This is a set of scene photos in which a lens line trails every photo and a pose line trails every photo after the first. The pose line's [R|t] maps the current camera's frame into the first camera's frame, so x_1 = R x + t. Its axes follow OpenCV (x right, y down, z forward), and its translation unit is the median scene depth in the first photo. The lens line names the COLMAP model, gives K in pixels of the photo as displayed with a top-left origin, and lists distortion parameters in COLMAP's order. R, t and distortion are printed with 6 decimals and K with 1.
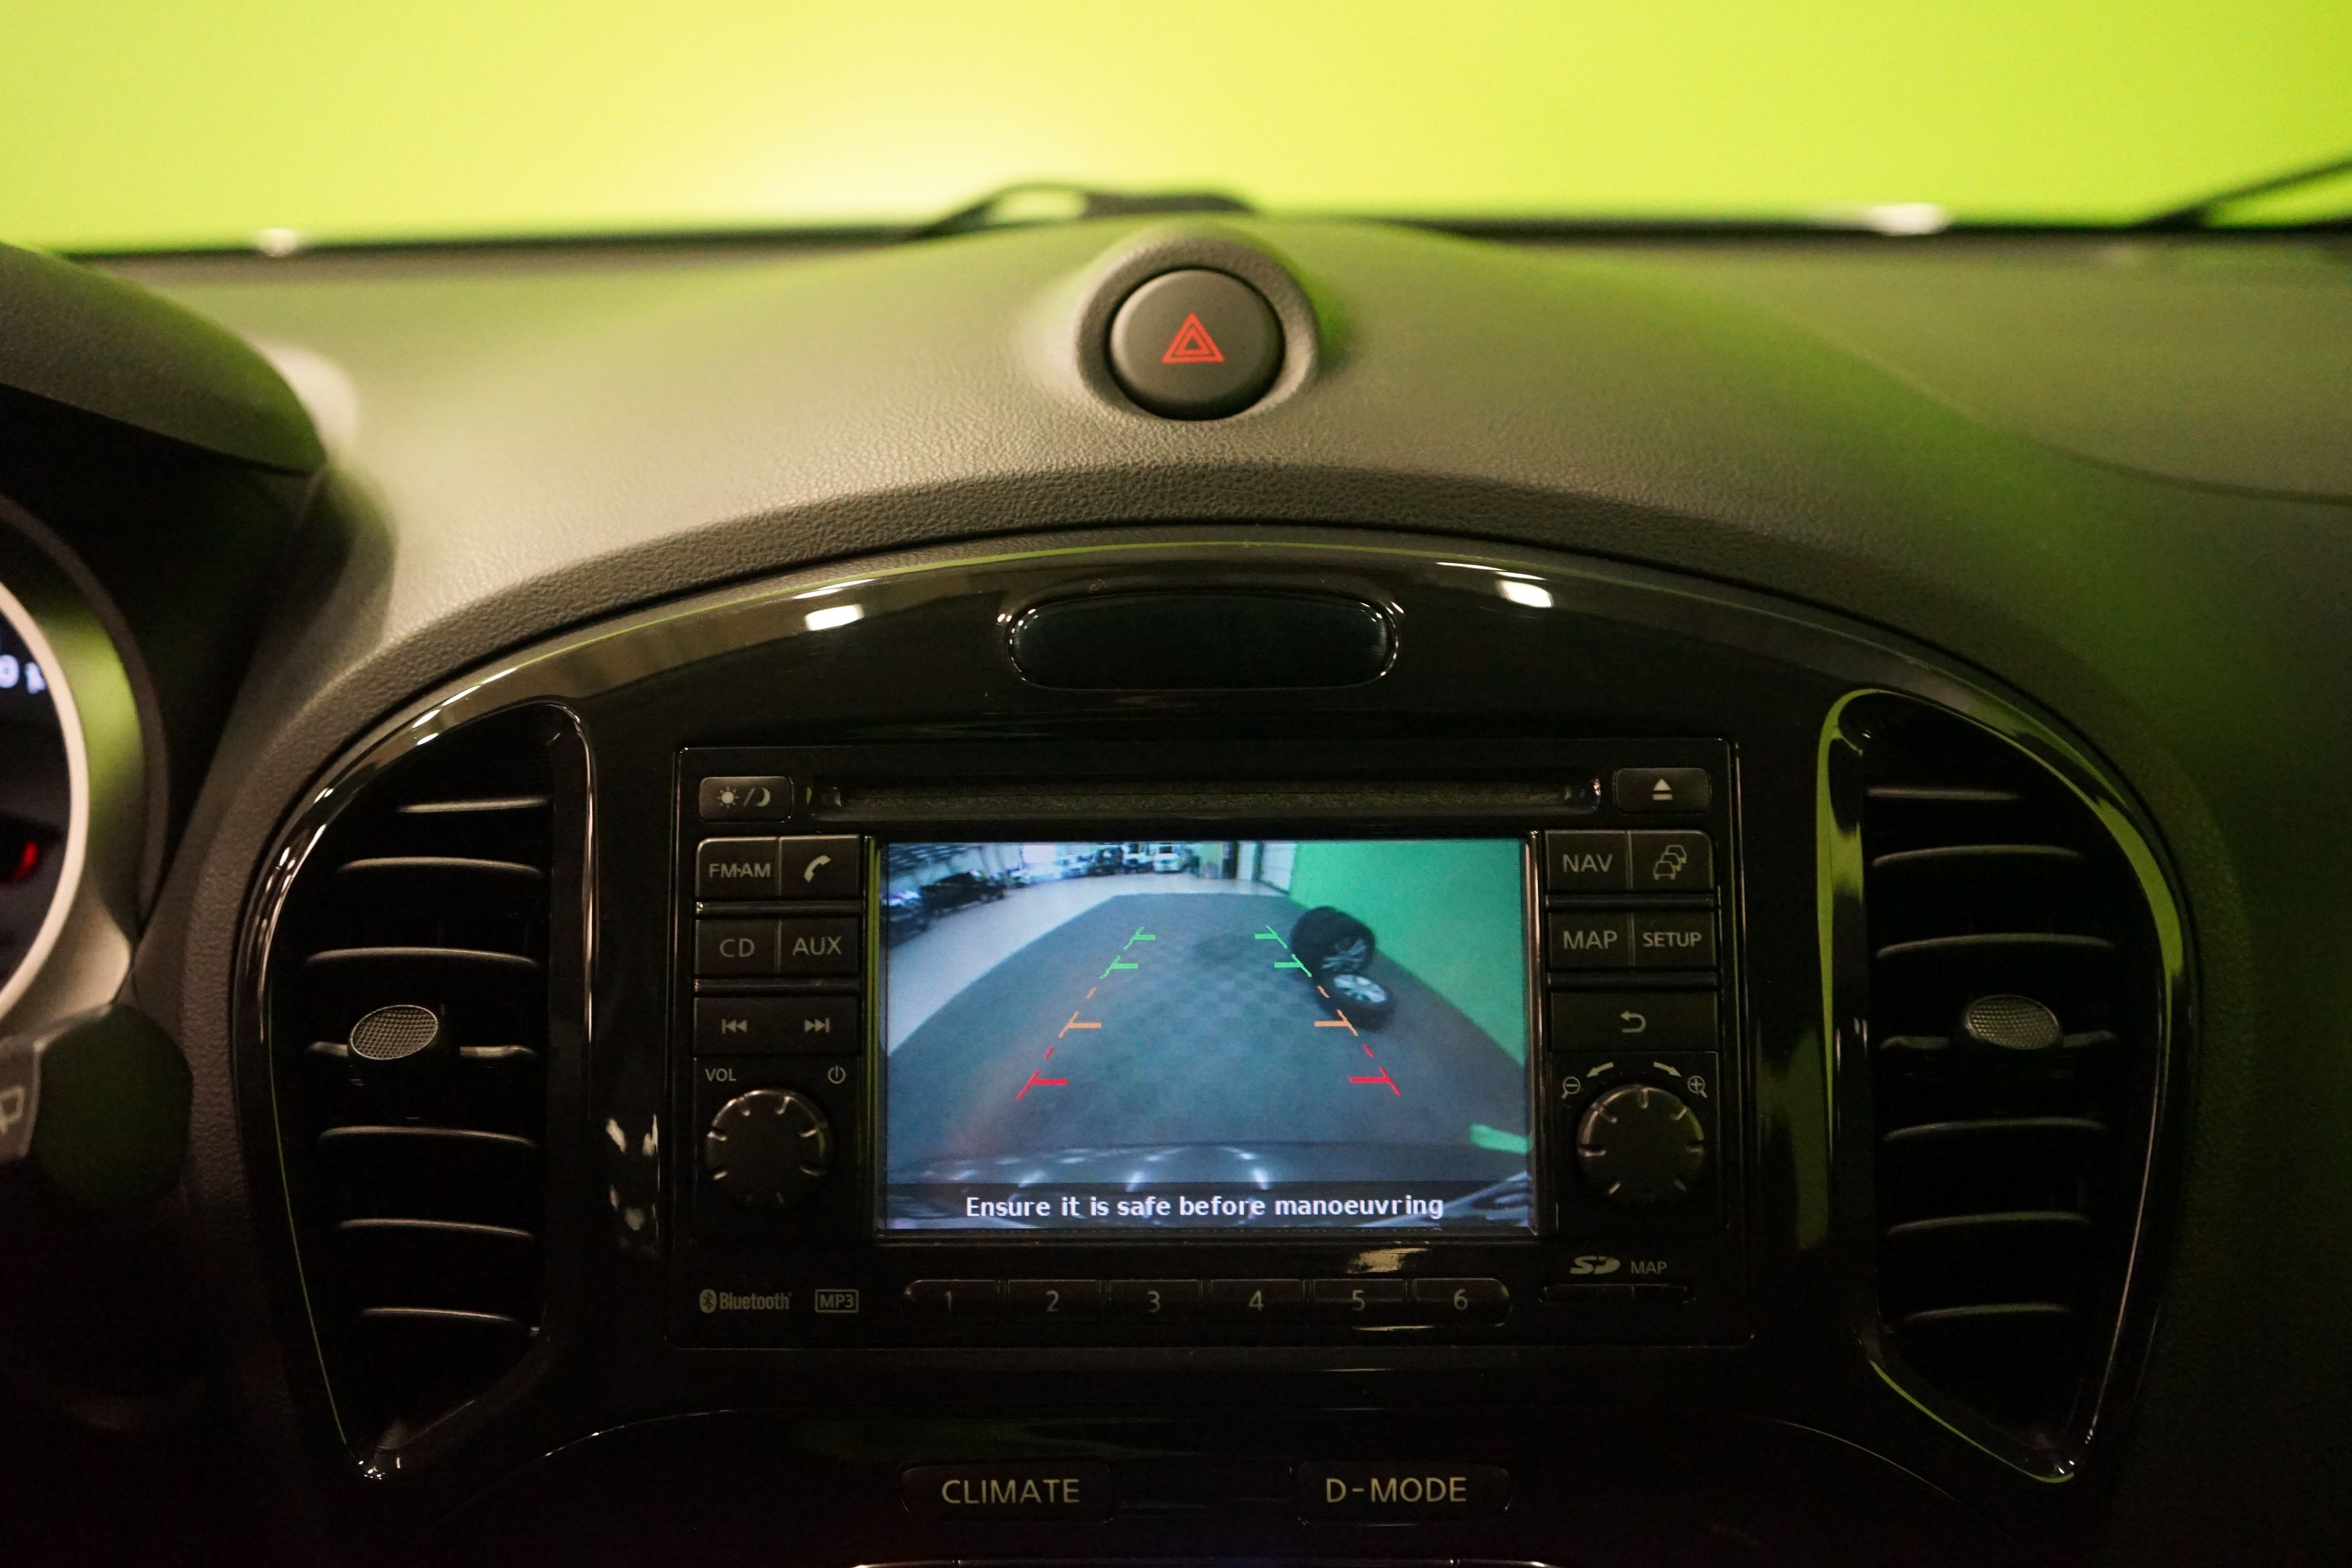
lens RADIAL K [[2357.6, 0, 1181.1], [0, 2357.6, 795.1], [0, 0, 1]] dist [0.012162, 0.000000]
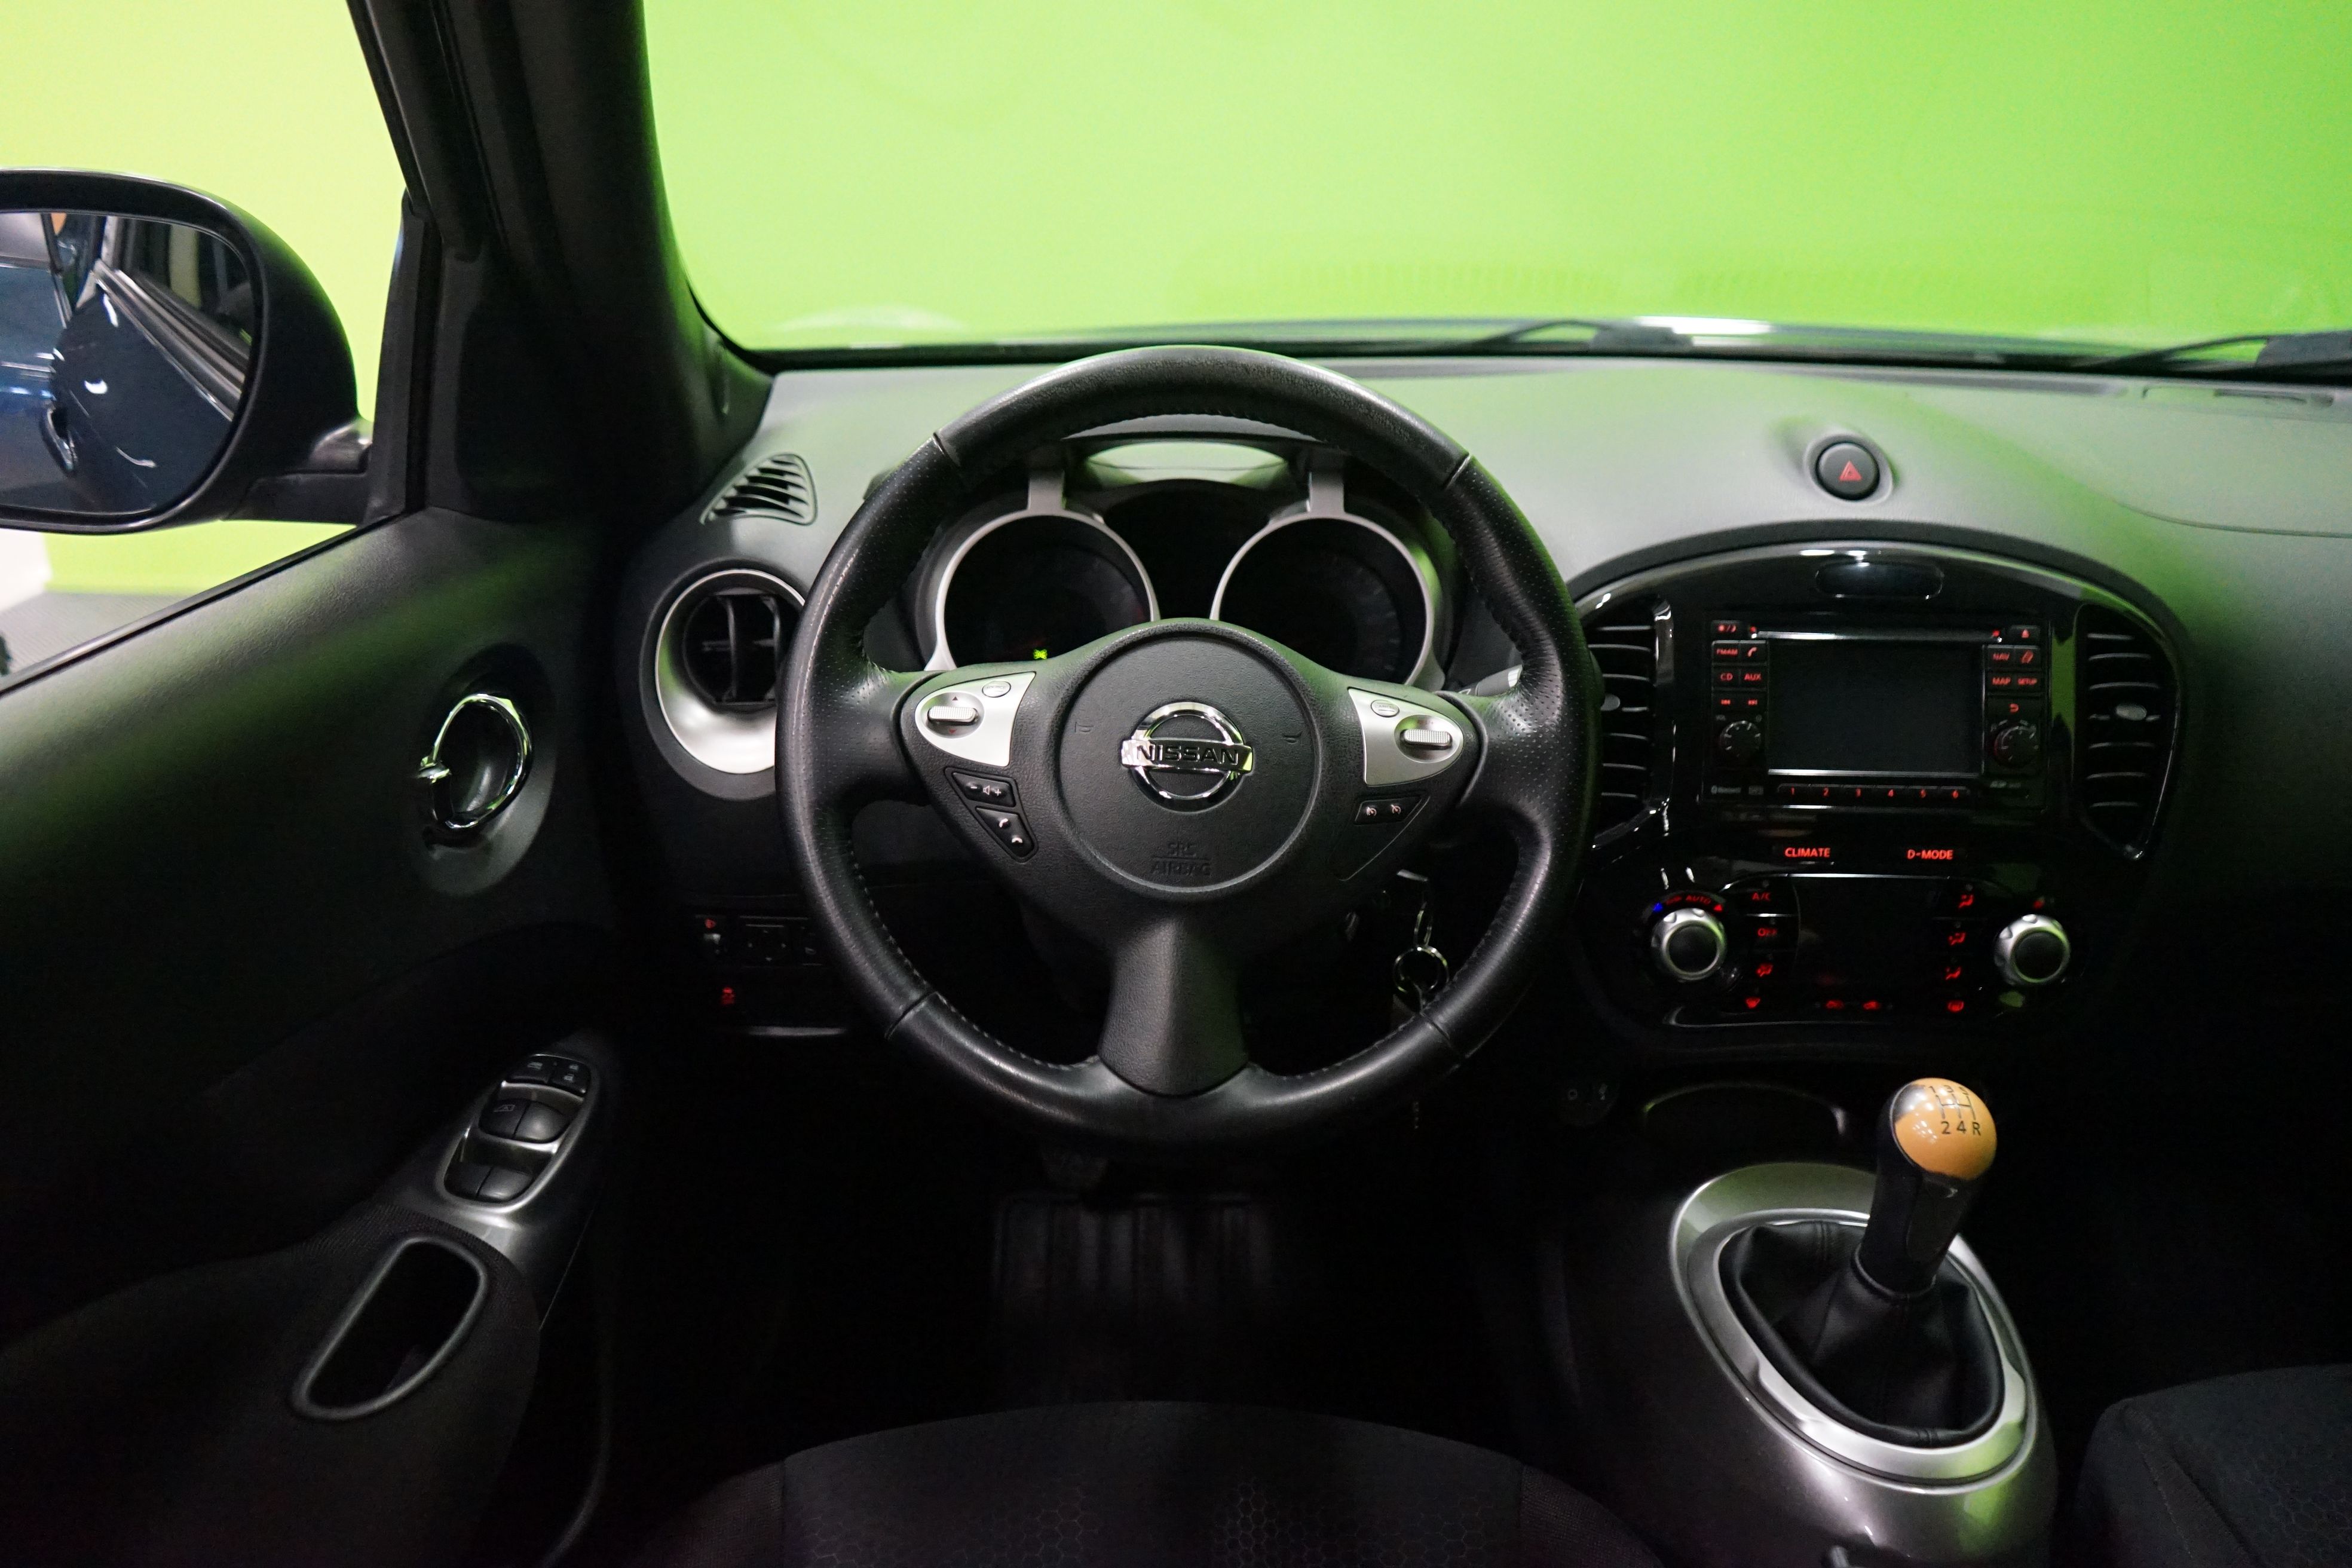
lens RADIAL K [[1899.7, 0, 1173.0], [0, 1899.7, 781.5], [0, 0, 1]] dist [-0.020666, 0.020651]
pose [[0.999664, 0.024184, 0.009279, -0.926018], [-0.024845, 0.996530, 0.079443, 0.022082], [-0.007326, -0.079646, 0.996796, -1.470969]]
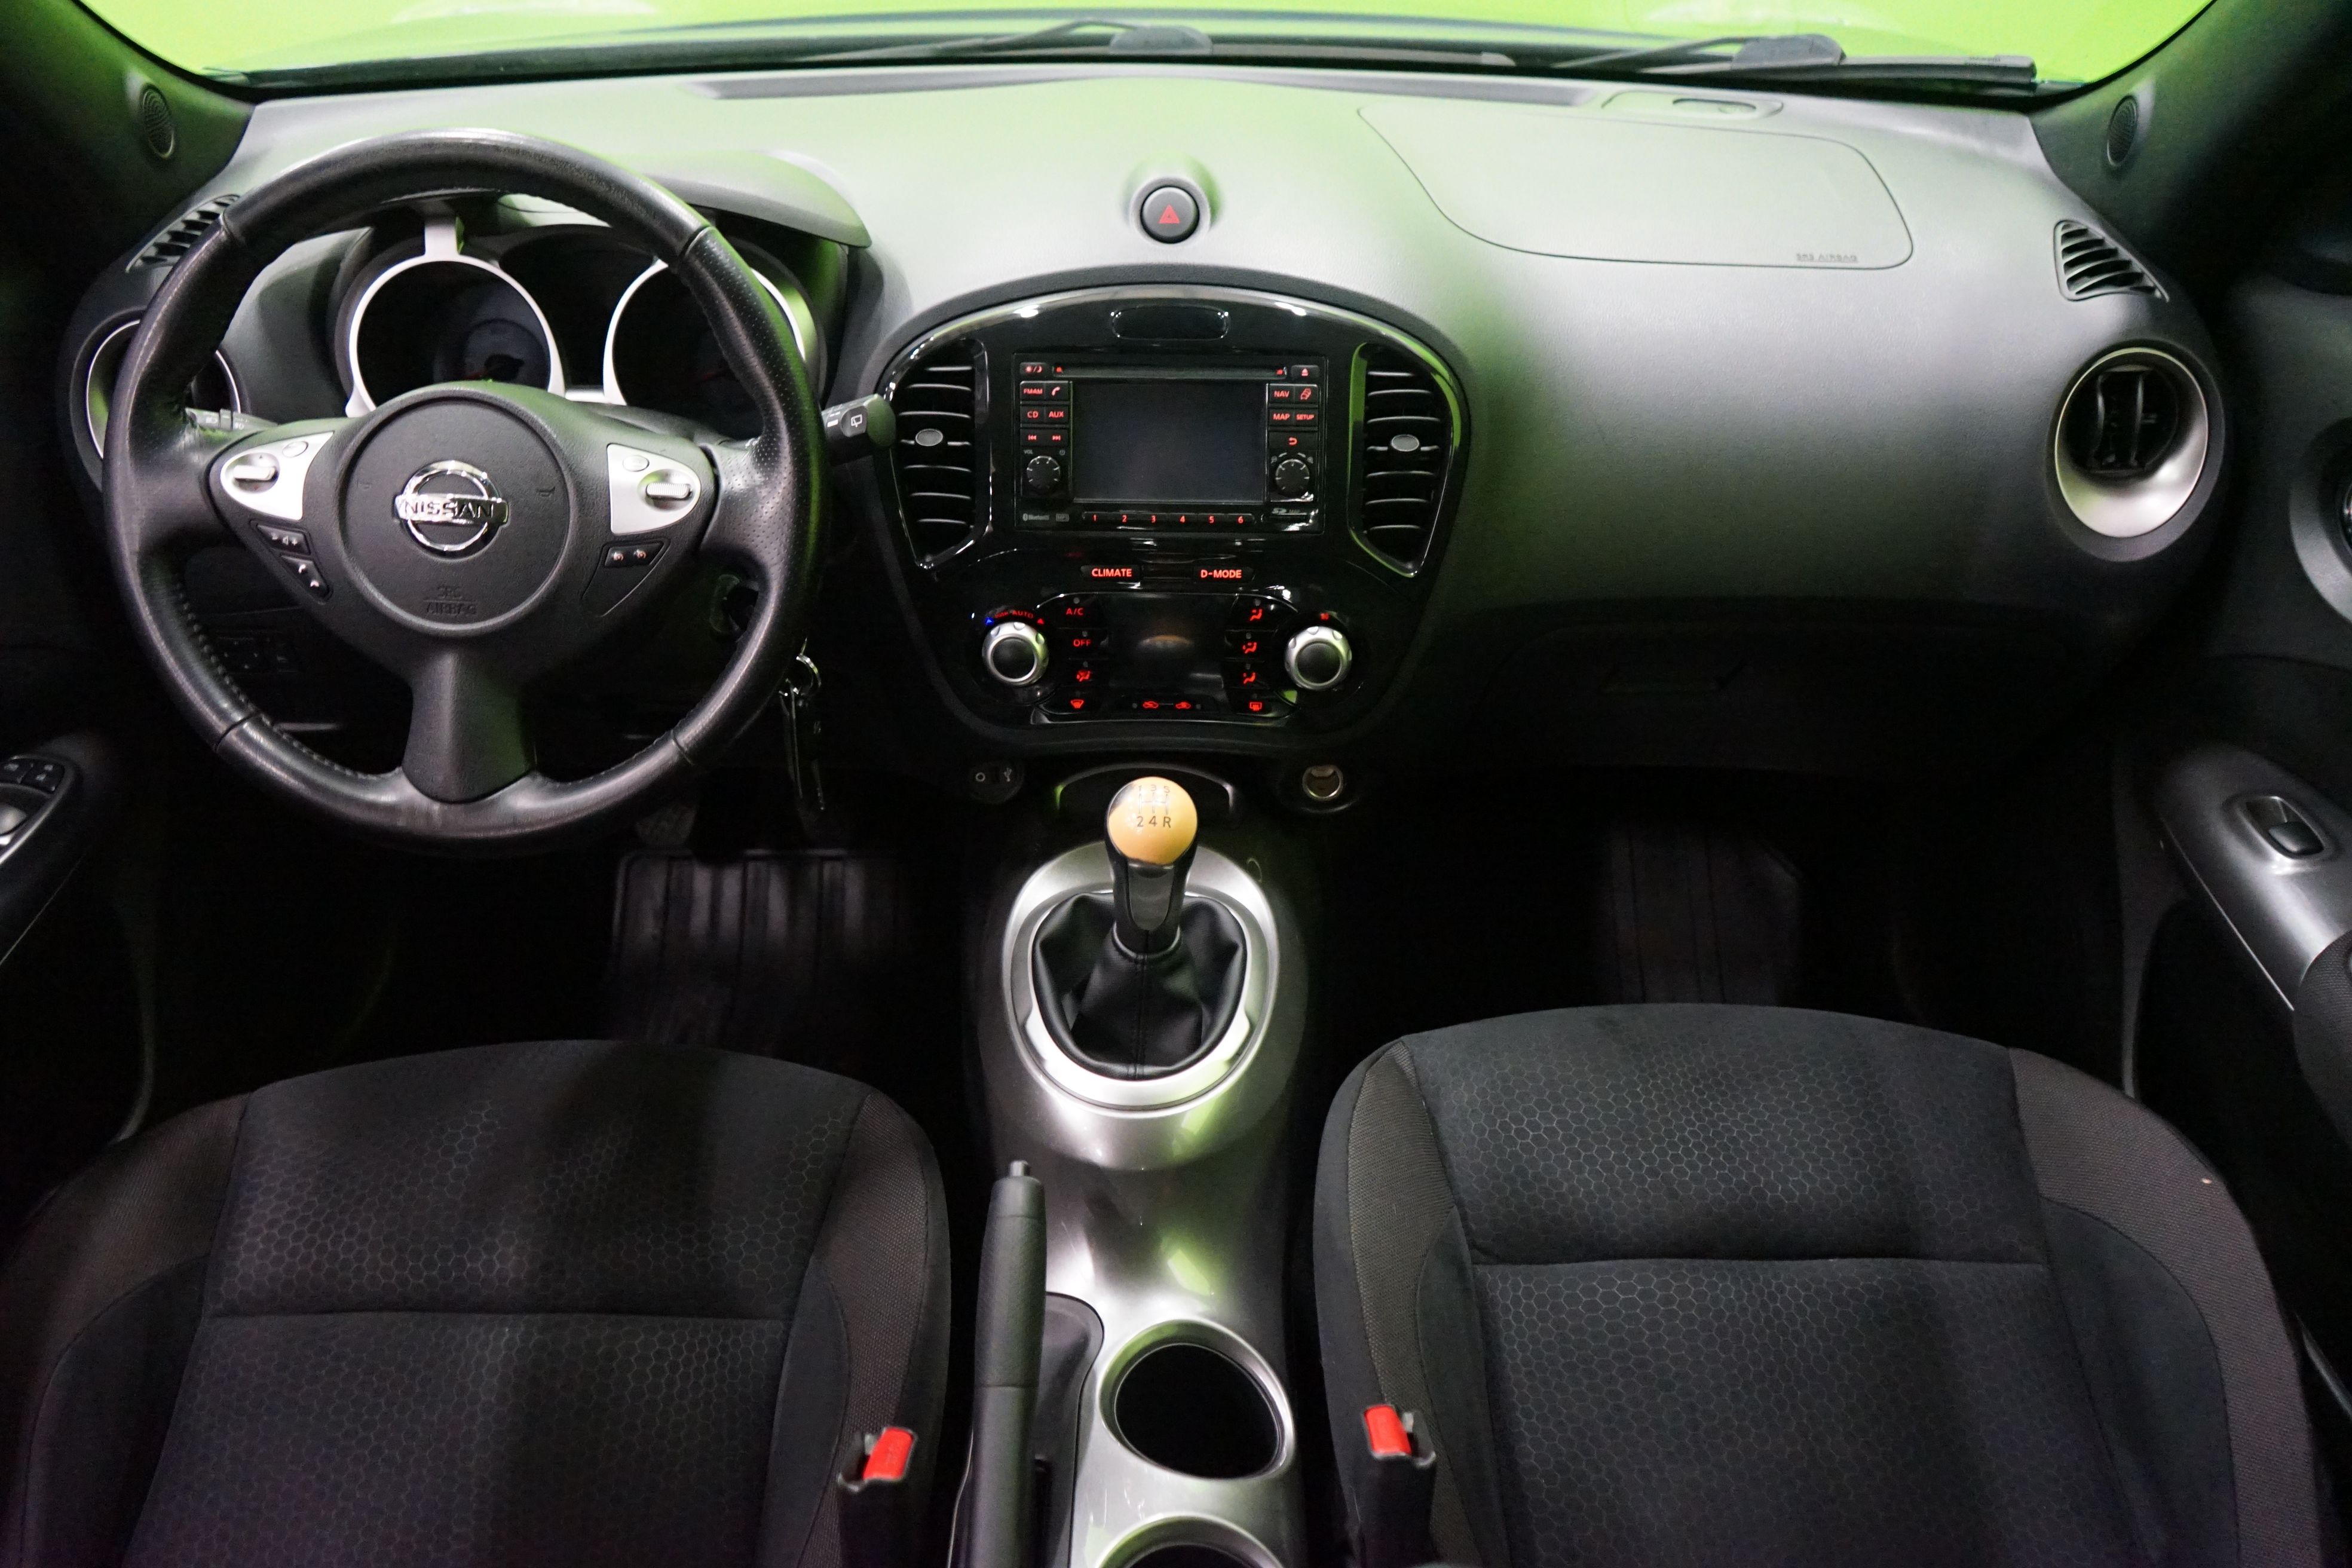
lens RADIAL K [[1899.7, 0, 1171.4], [0, 1899.7, 786.9], [0, 0, 1]] dist [-0.020666, 0.020651]
pose [[0.999817, 0.015322, 0.011425, -0.010414], [-0.017895, 0.960420, 0.277980, -0.183977], [-0.006713, -0.278134, 0.960519, -1.779891]]
